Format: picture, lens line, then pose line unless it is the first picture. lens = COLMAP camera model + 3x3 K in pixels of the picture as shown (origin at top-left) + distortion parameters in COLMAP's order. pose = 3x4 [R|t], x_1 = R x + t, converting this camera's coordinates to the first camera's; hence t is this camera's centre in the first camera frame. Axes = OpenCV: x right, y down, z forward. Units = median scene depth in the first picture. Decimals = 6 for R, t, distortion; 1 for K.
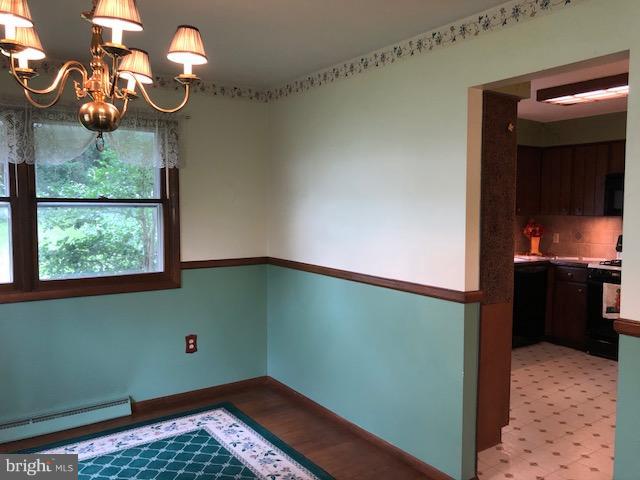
lens RADIAL K [[526.0, 0, 323.6], [0, 526.0, 241.5], [0, 0, 1]] dist [0.015291, -0.013221]
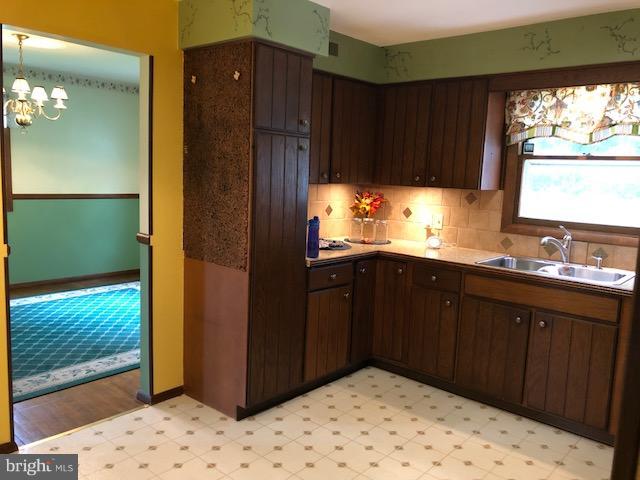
lens RADIAL K [[526.0, 0, 317.0], [0, 526.0, 239.9], [0, 0, 1]] dist [0.015291, -0.013221]
pose [[0.218539, 0.131006, -0.966994, 1.029357], [-0.096298, 0.989006, 0.112225, -0.036286], [0.971065, 0.068594, 0.228752, 0.769291]]
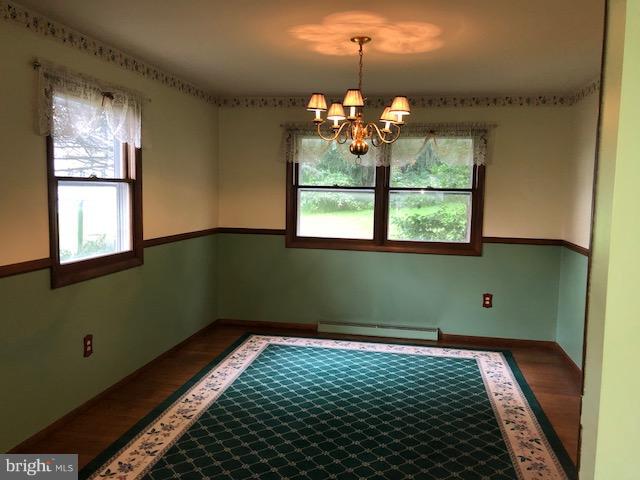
lens RADIAL K [[526.0, 0, 322.8], [0, 526.0, 239.7], [0, 0, 1]] dist [0.015291, -0.013221]
pose [[0.694387, 0.079624, -0.715183, 0.395883], [-0.066835, 0.996700, 0.046075, 0.012283], [0.716492, 0.015805, 0.697417, -0.205025]]
